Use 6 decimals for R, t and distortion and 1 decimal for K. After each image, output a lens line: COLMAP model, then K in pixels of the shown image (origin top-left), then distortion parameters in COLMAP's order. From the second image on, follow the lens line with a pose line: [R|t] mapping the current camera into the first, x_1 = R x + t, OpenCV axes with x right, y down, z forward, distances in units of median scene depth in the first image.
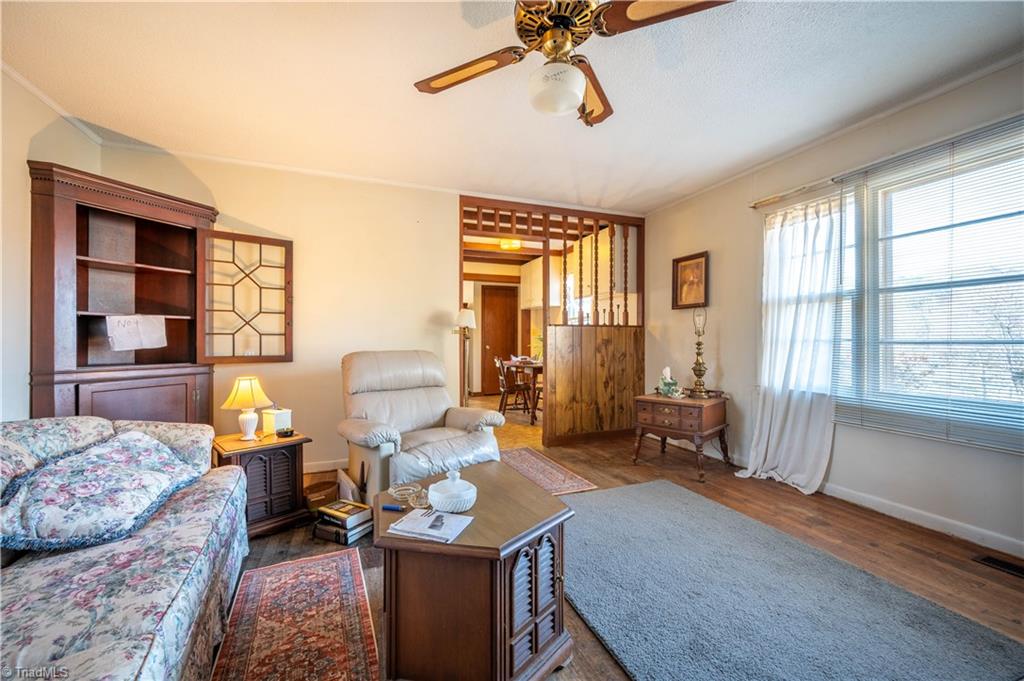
lens RADIAL K [[406.1, 0, 512.9], [0, 406.1, 342.3], [0, 0, 1]] dist [-0.002697, -0.000119]
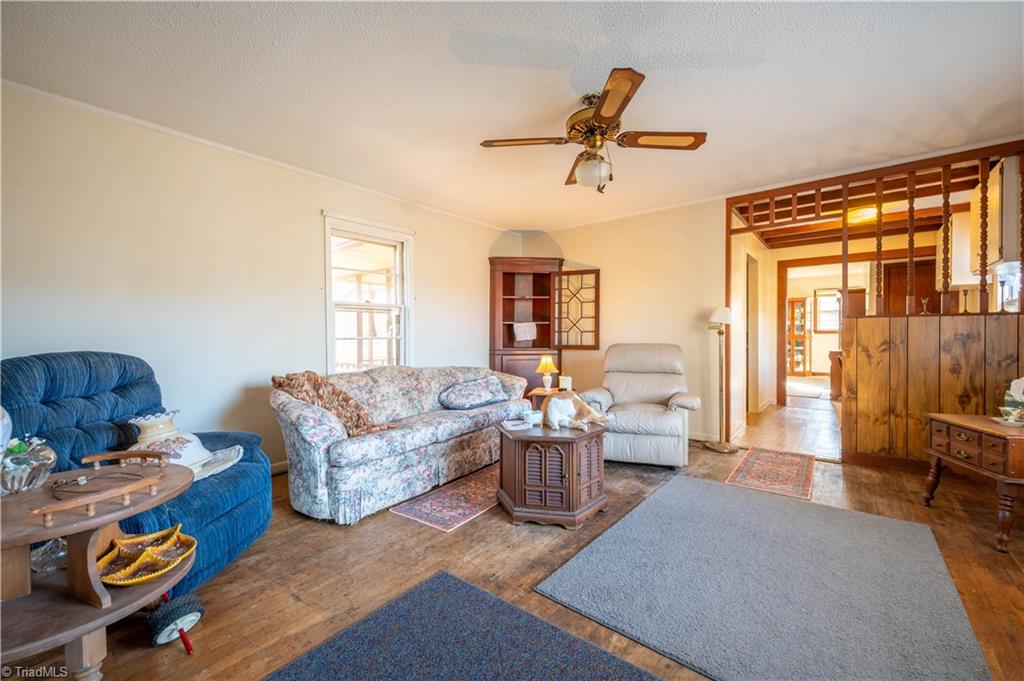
lens RADIAL K [[406.1, 0, 509.2], [0, 406.1, 339.1], [0, 0, 1]] dist [-0.002697, -0.000119]
pose [[0.481172, 0.007825, -0.876592, 0.612979], [-0.003129, 0.999969, 0.007209, -0.001100], [0.876621, -0.000726, 0.481181, -0.011502]]
